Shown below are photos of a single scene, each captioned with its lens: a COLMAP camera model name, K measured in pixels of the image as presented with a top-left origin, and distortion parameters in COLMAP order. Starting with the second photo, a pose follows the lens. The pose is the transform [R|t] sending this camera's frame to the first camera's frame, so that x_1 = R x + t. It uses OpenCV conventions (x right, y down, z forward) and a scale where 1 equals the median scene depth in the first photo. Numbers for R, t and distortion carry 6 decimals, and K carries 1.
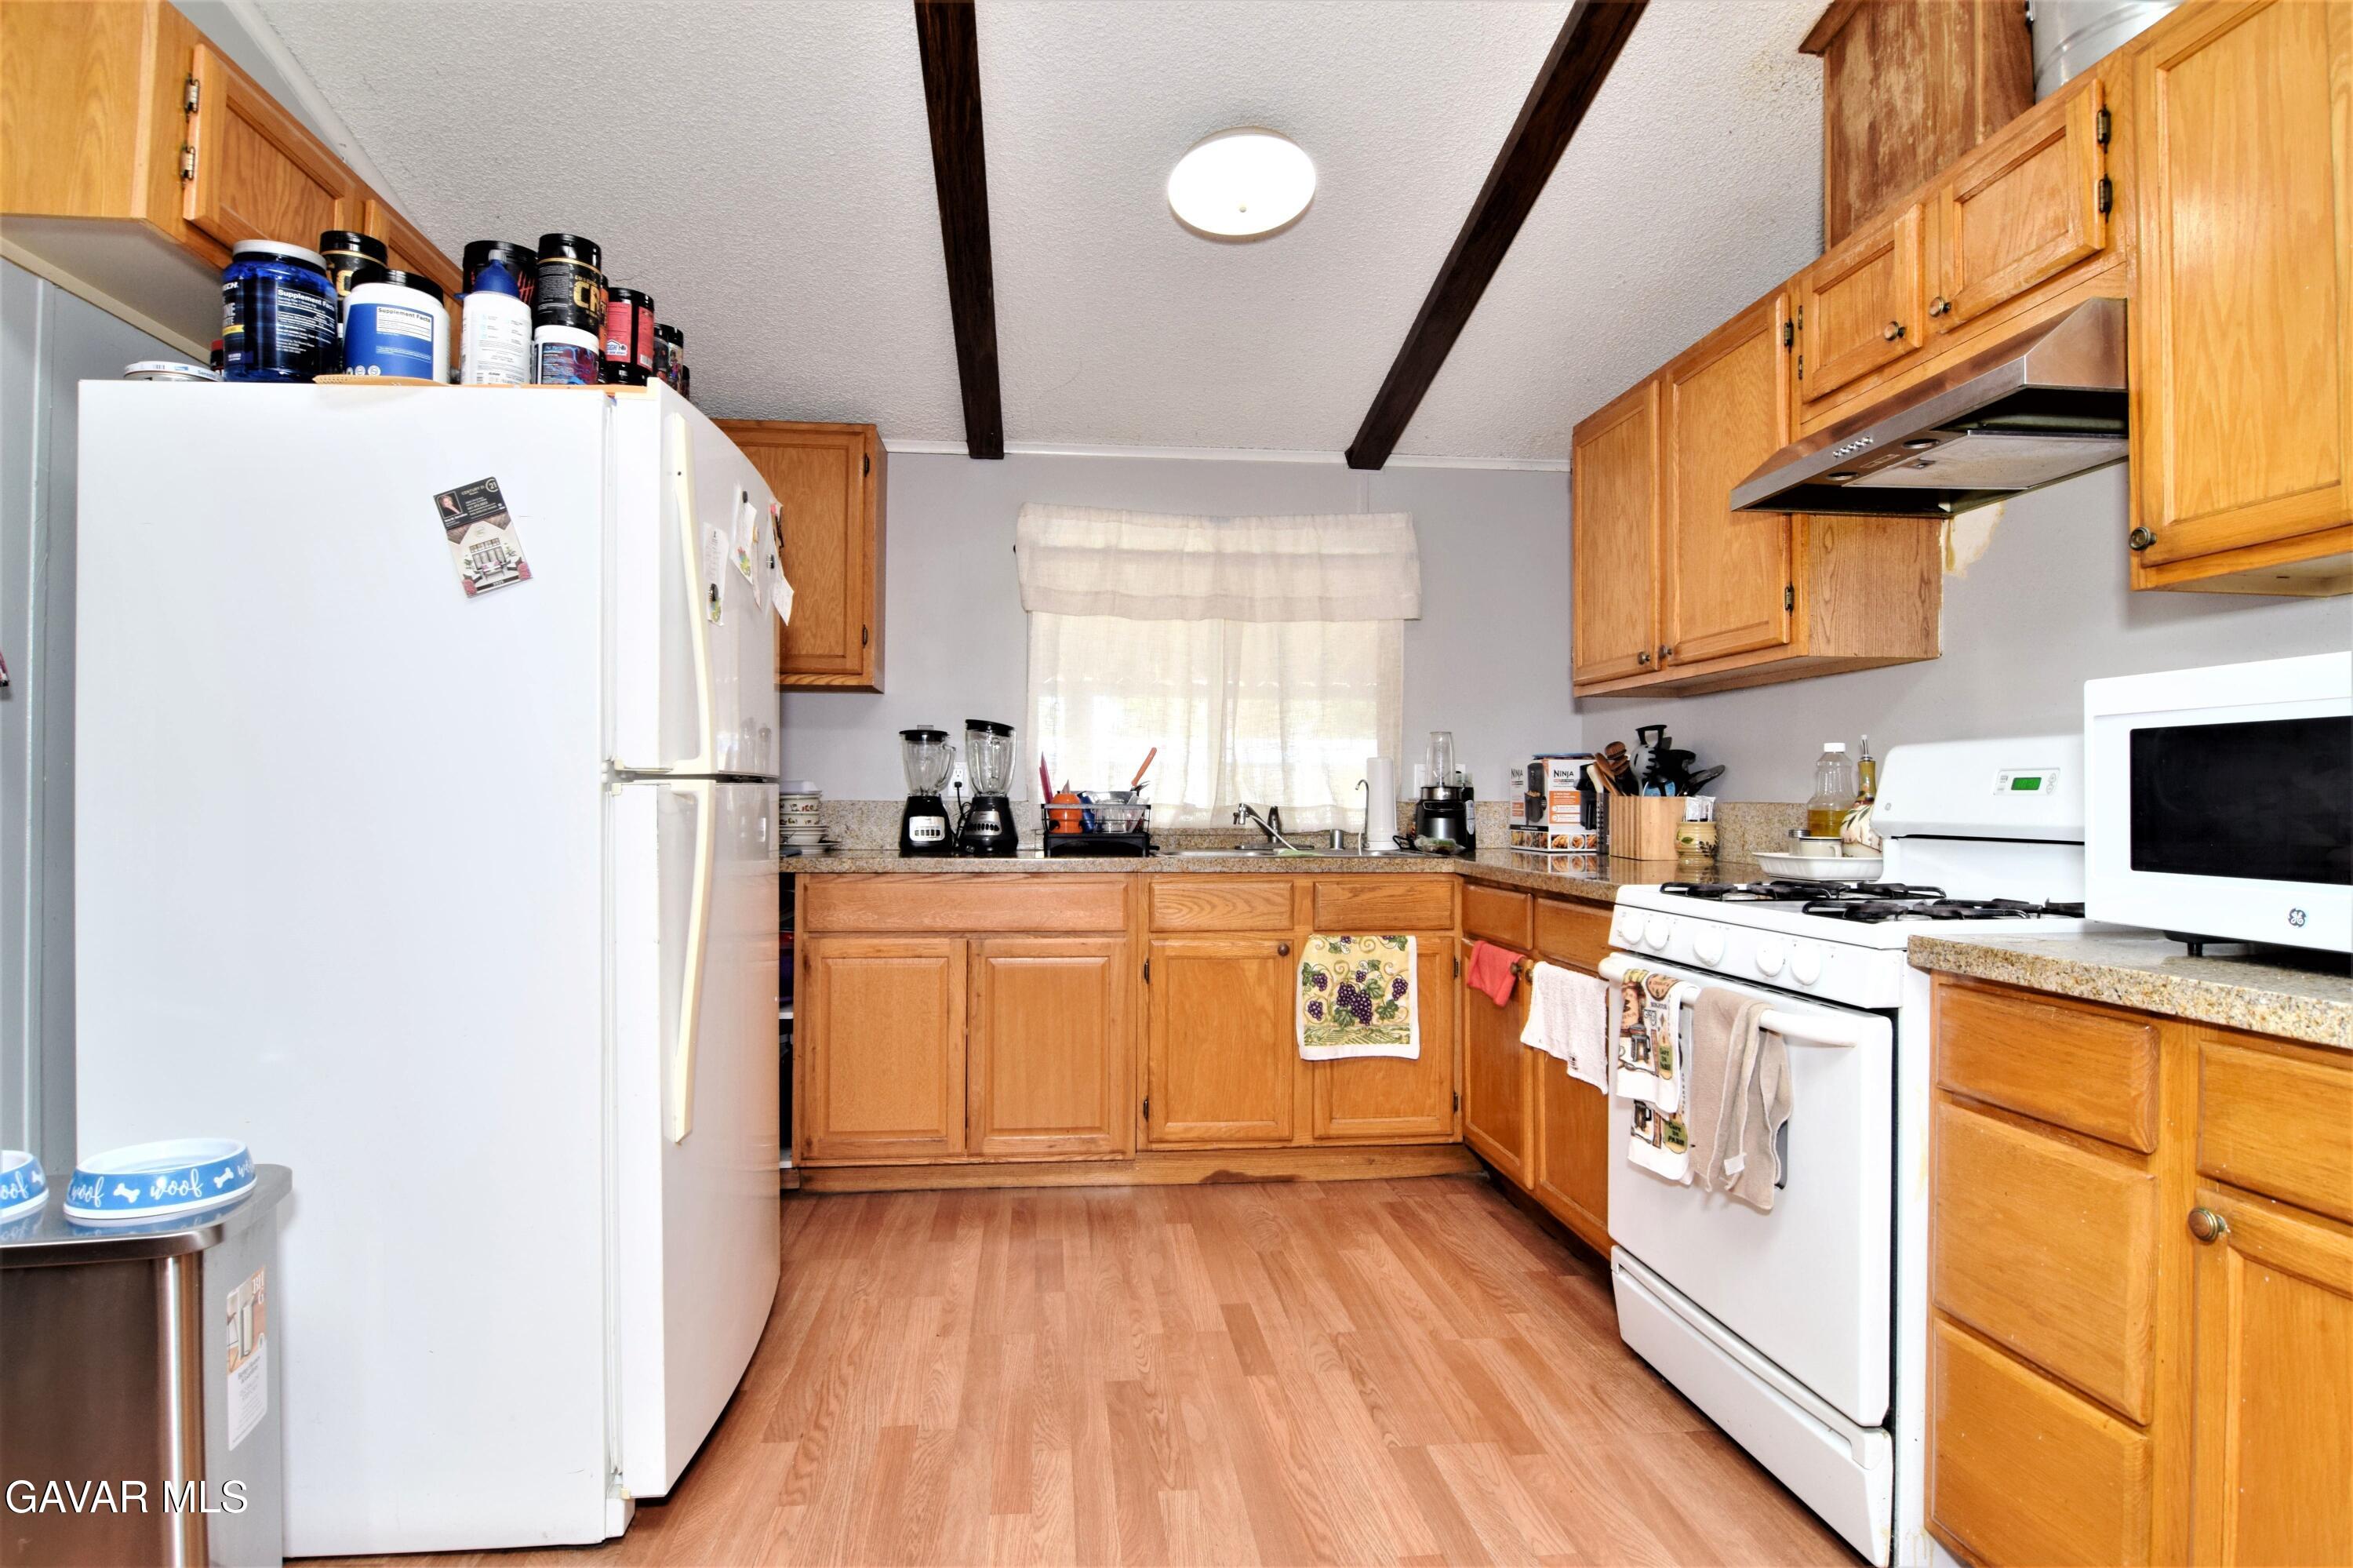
lens RADIAL K [[1267.3, 0, 1174.3], [0, 1267.3, 801.1], [0, 0, 1]] dist [0.001829, -0.009397]
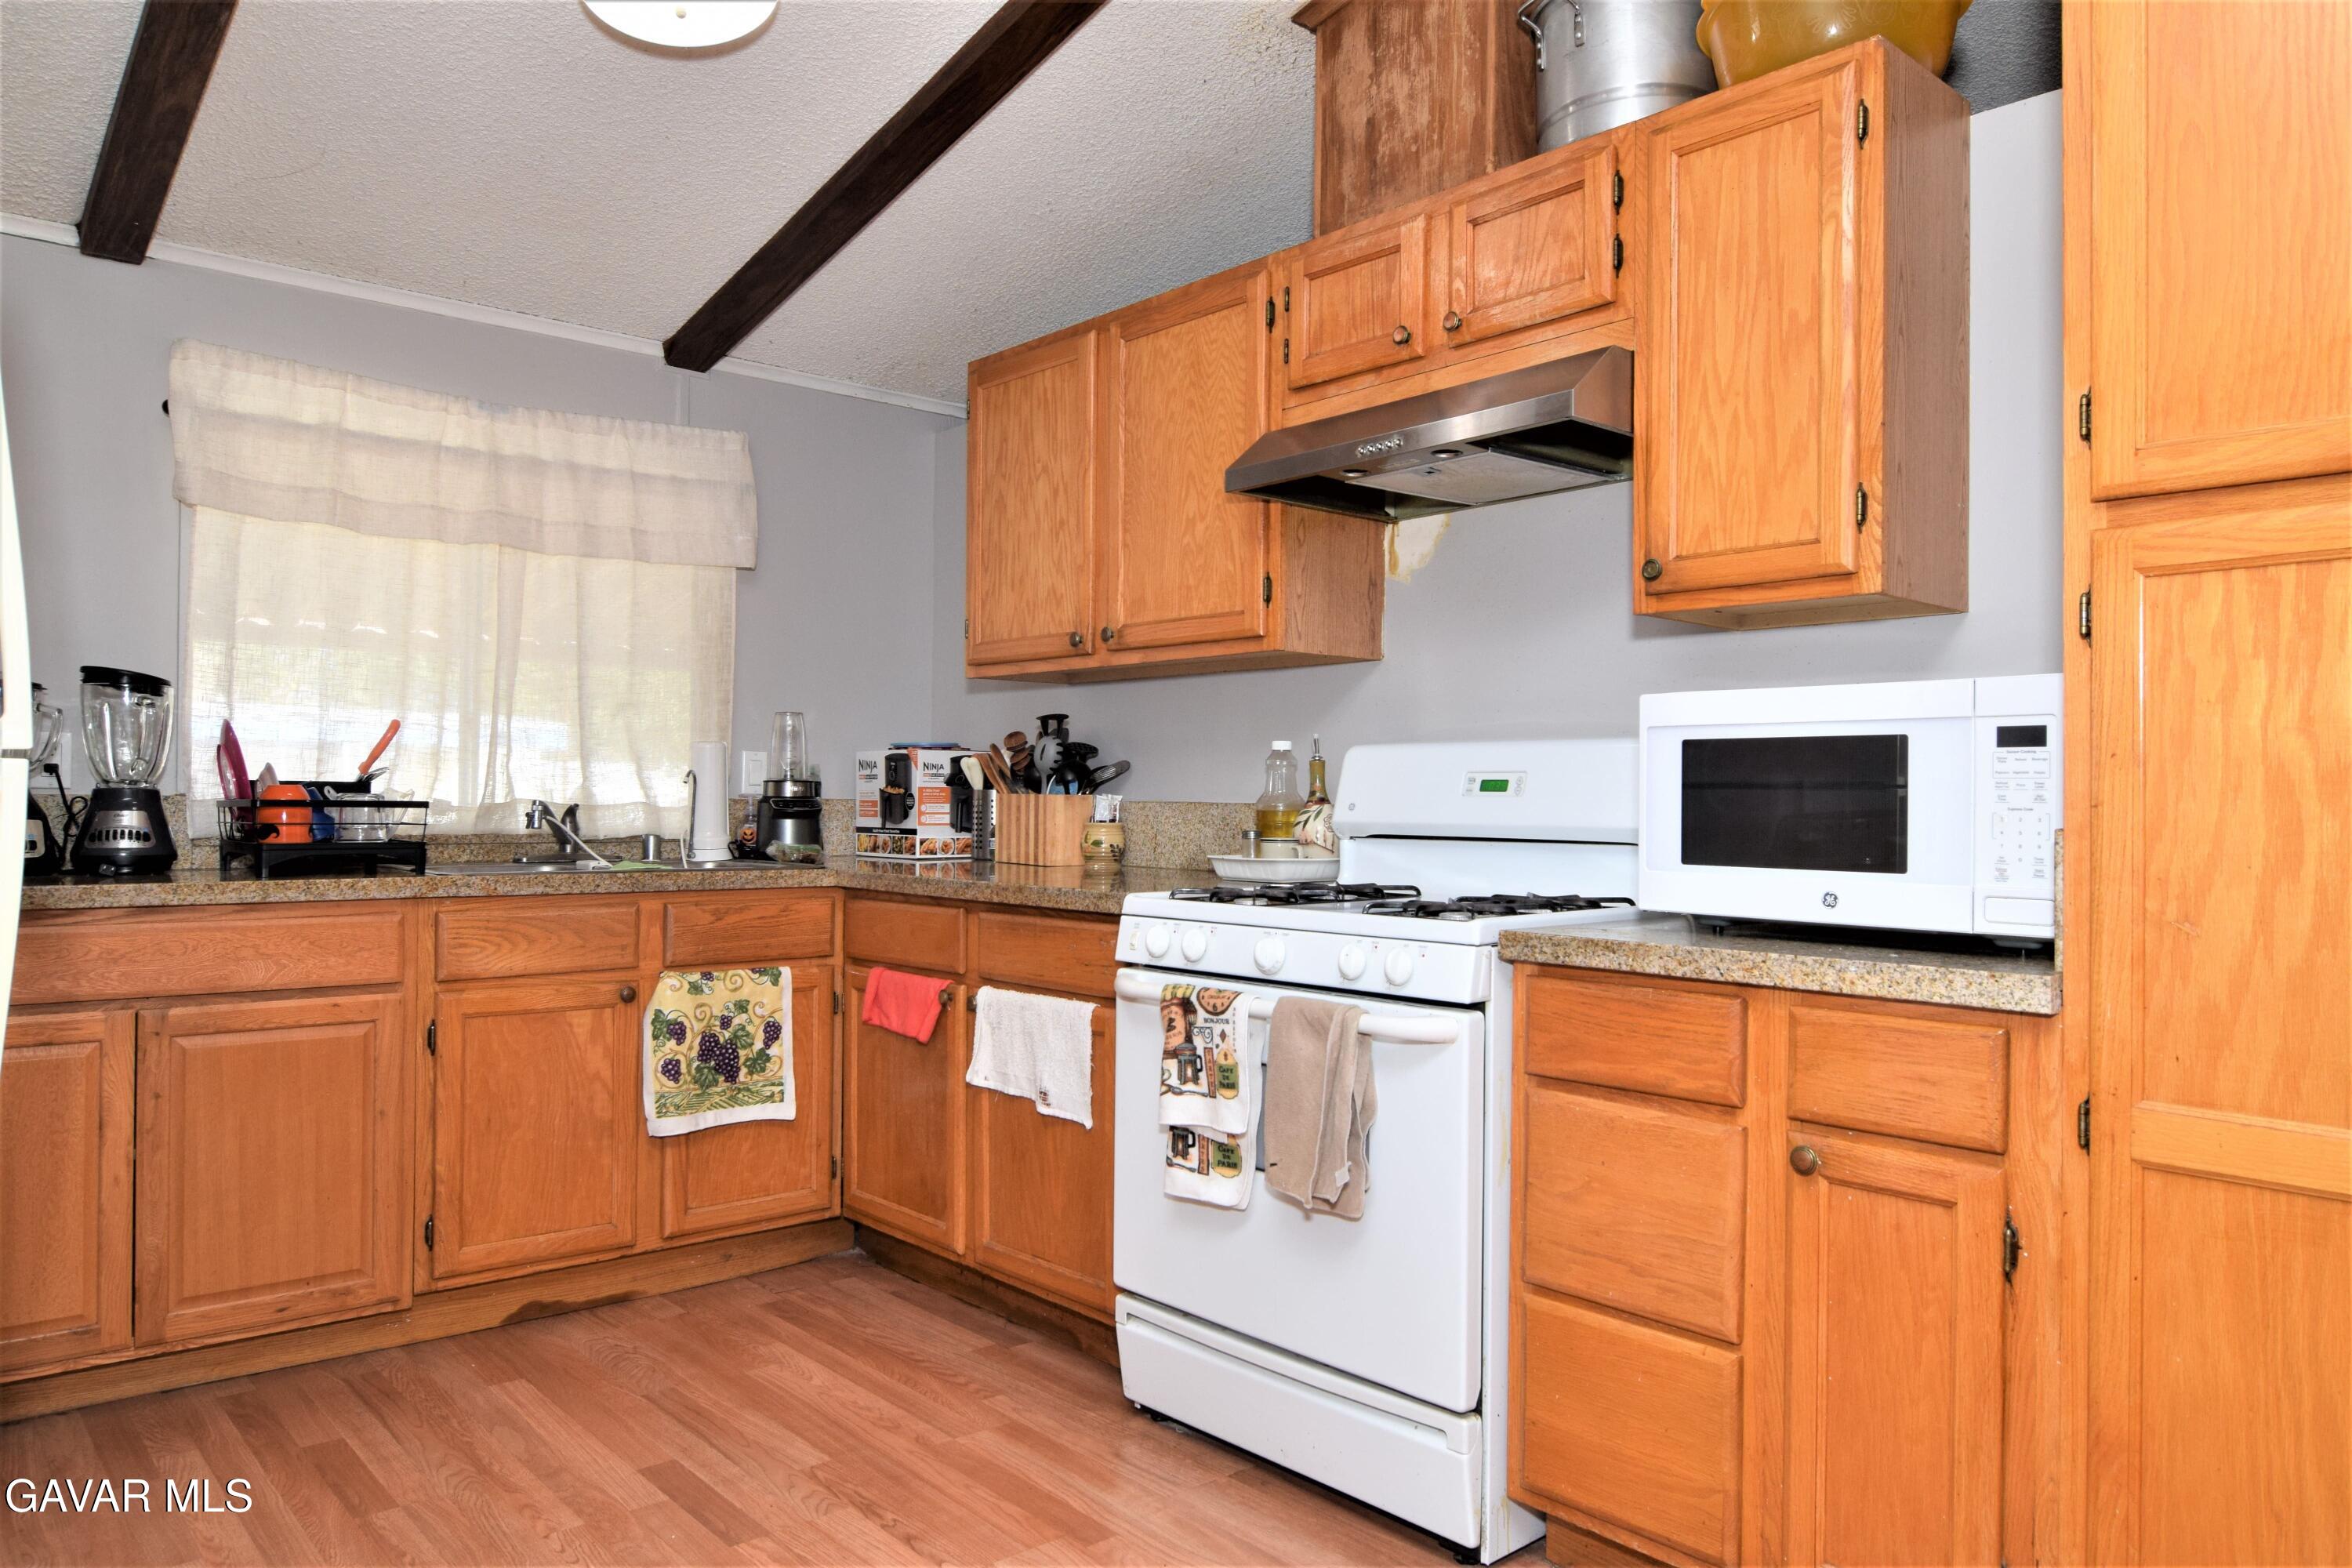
lens RADIAL K [[1582.5, 0, 1174.4], [0, 1582.5, 805.6], [0, 0, 1]] dist [0.010267, -0.003565]
pose [[0.821808, 0.002329, 0.569760, -0.250171], [-0.005258, 0.999980, 0.003496, -0.000162], [-0.569741, -0.005869, 0.821804, 0.053933]]
